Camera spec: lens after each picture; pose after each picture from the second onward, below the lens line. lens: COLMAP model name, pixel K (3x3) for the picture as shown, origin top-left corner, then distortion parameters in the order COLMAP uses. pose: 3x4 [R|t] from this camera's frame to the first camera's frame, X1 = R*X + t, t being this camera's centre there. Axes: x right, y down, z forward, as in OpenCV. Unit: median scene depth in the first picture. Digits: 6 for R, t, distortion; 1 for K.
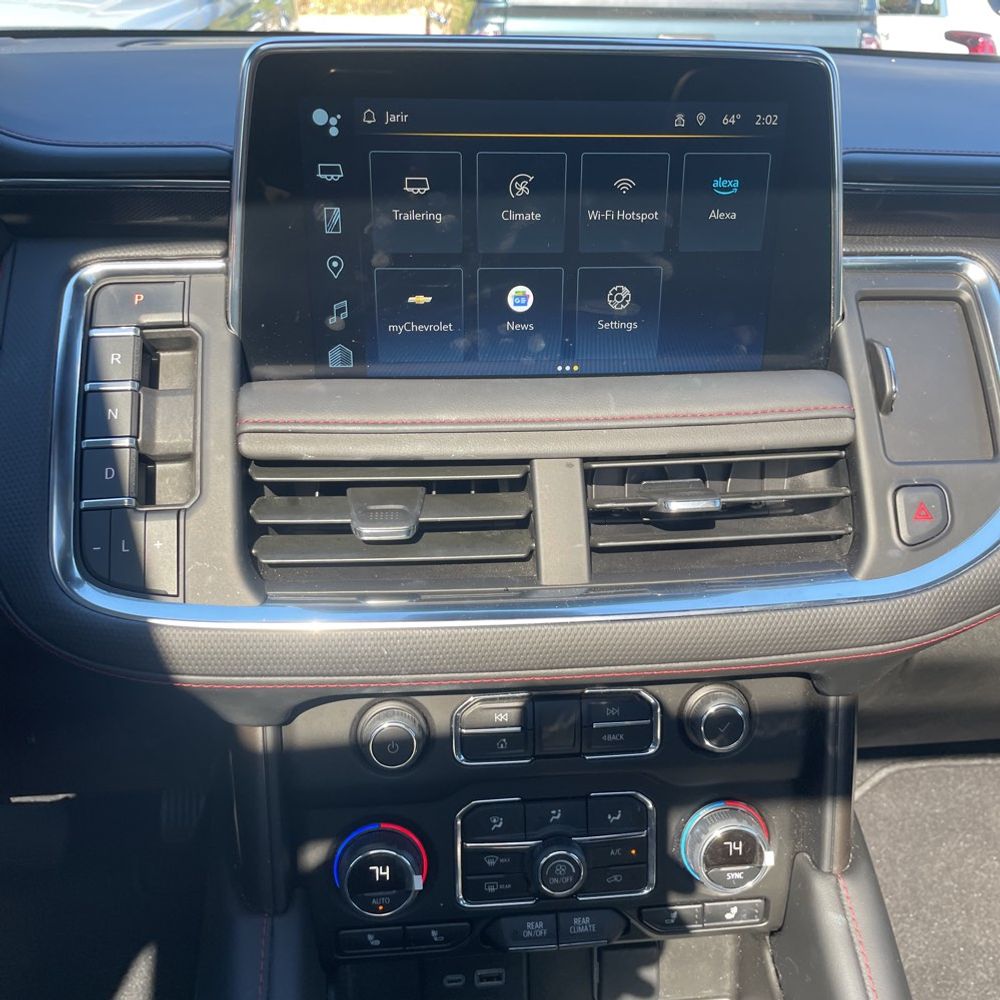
lens RADIAL K [[1025.3, 0, 520.7], [0, 1025.3, 505.6], [0, 0, 1]] dist [0.031540, 0.000000]
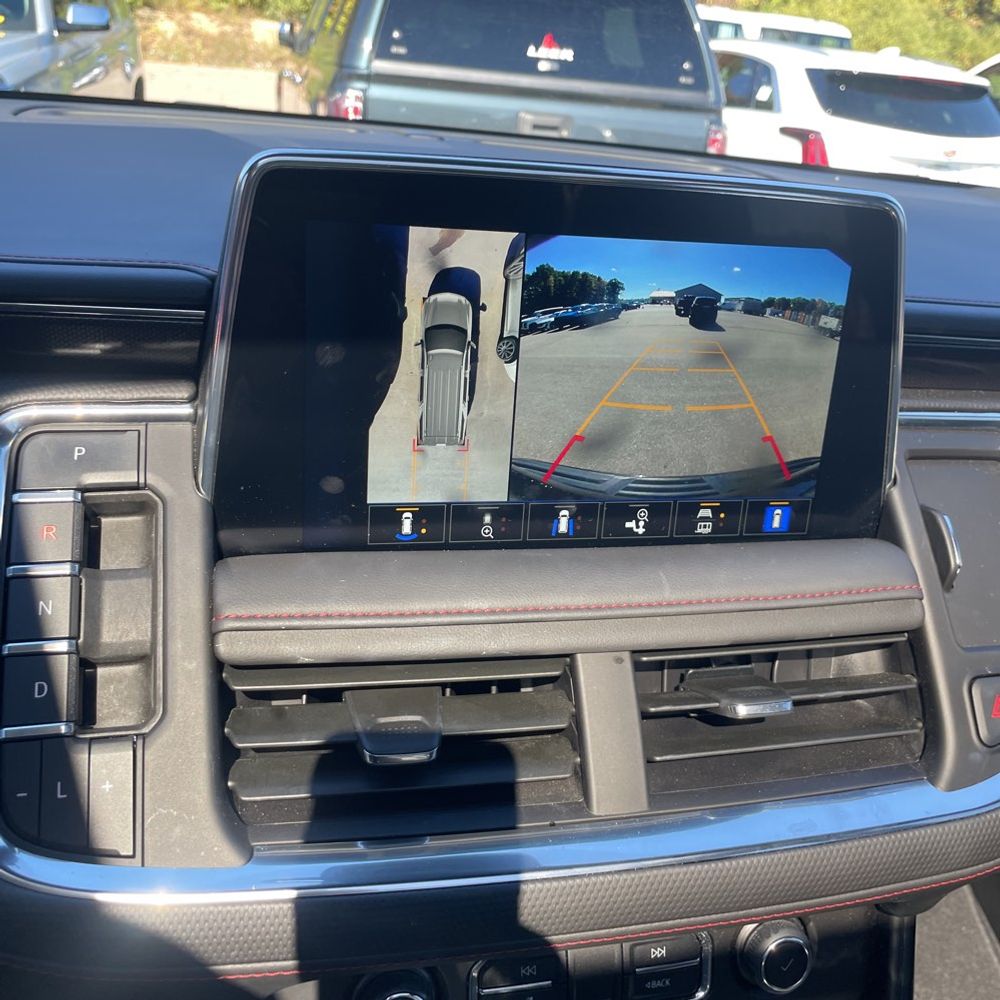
lens RADIAL K [[1025.3, 0, 519.1], [0, 1025.3, 489.7], [0, 0, 1]] dist [0.031540, 0.000000]
pose [[0.987705, 0.012604, 0.155818, -0.162921], [-0.002178, 0.997757, -0.066904, -0.121449], [-0.156312, 0.065742, 0.985517, 0.176787]]
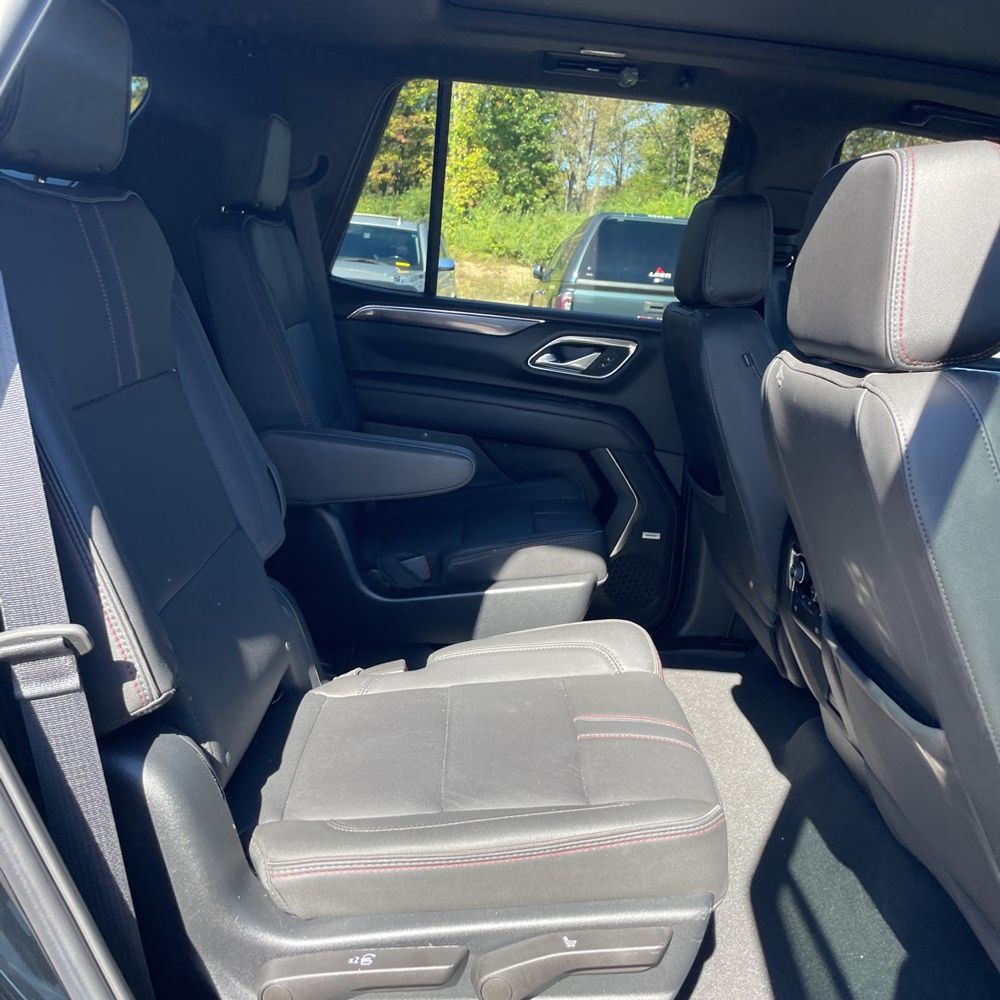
lens RADIAL K [[1025.3, 0, 496.1], [0, 1025.3, 512.8], [0, 0, 1]] dist [0.031540, 0.000000]
pose [[0.993166, 0.085993, -0.078913, 0.291834], [-0.102815, 0.964602, -0.242843, 4.583079], [0.055236, 0.249296, 0.966851, -8.596471]]
